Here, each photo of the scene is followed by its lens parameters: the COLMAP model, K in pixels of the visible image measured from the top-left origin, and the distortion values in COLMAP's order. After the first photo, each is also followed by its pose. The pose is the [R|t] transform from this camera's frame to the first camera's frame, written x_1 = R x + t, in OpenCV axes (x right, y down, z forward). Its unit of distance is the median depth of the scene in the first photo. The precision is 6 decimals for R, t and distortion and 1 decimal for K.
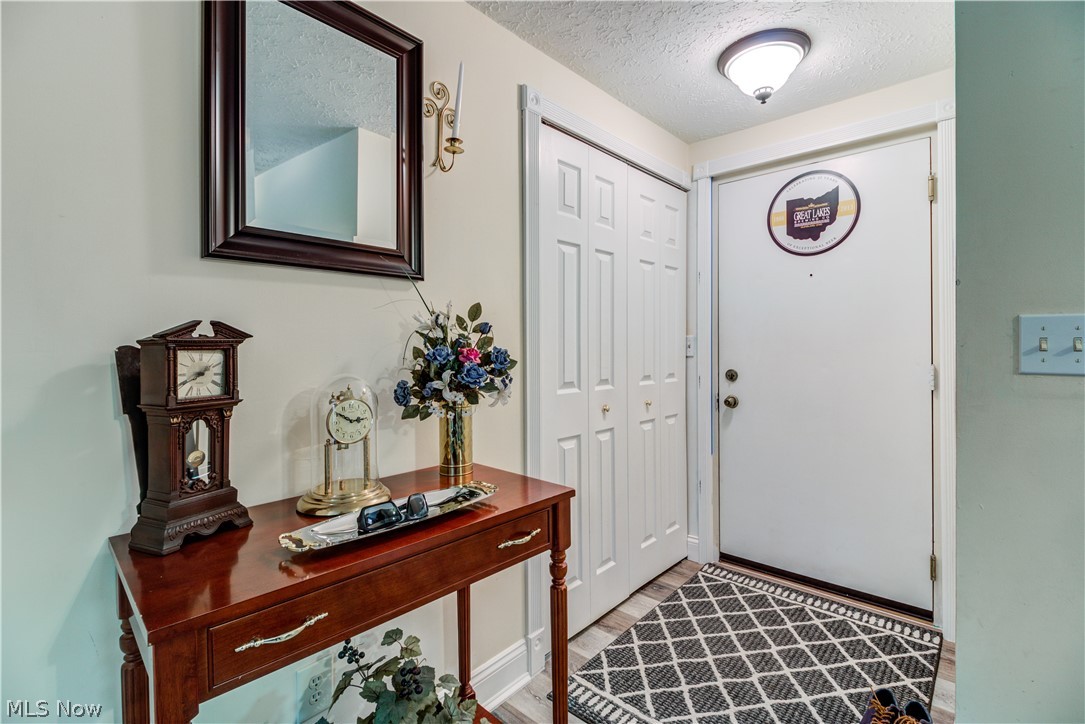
lens RADIAL K [[496.5, 0, 563.0], [0, 496.5, 346.0], [0, 0, 1]] dist [0.008679, -0.003187]
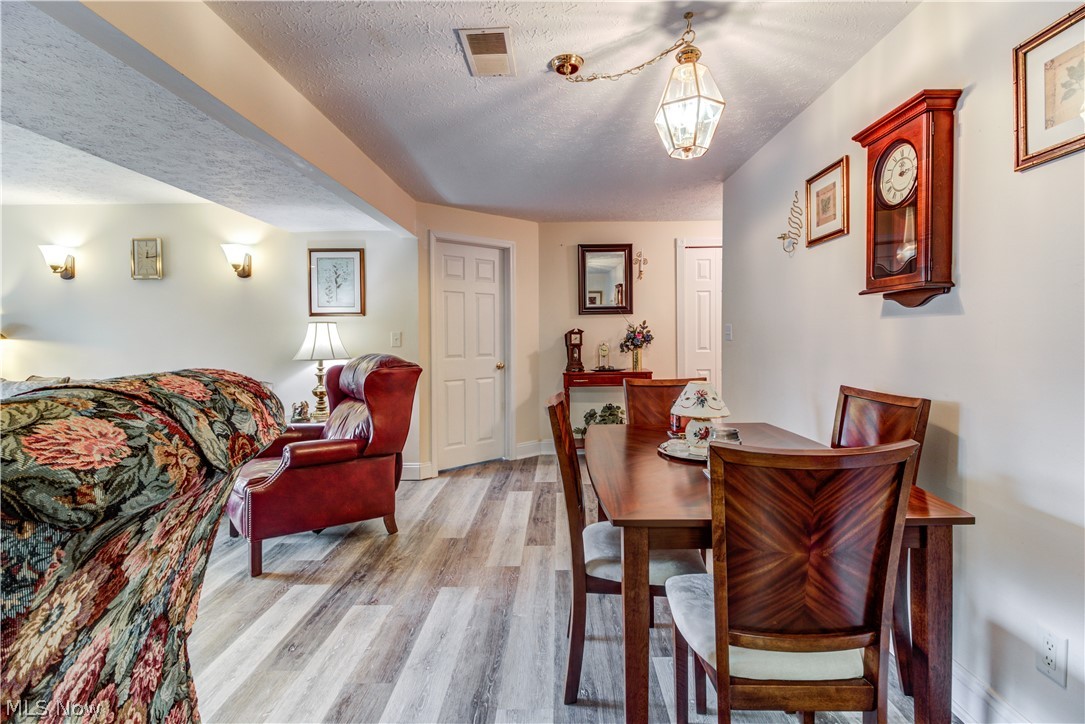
lens RADIAL K [[496.5, 0, 563.0], [0, 496.5, 340.1], [0, 0, 1]] dist [0.008679, -0.003187]
pose [[0.666631, 0.005922, -0.745364, 2.174283], [0.004686, 0.999915, 0.012136, 0.004291], [0.745373, -0.011583, 0.666547, -1.820386]]
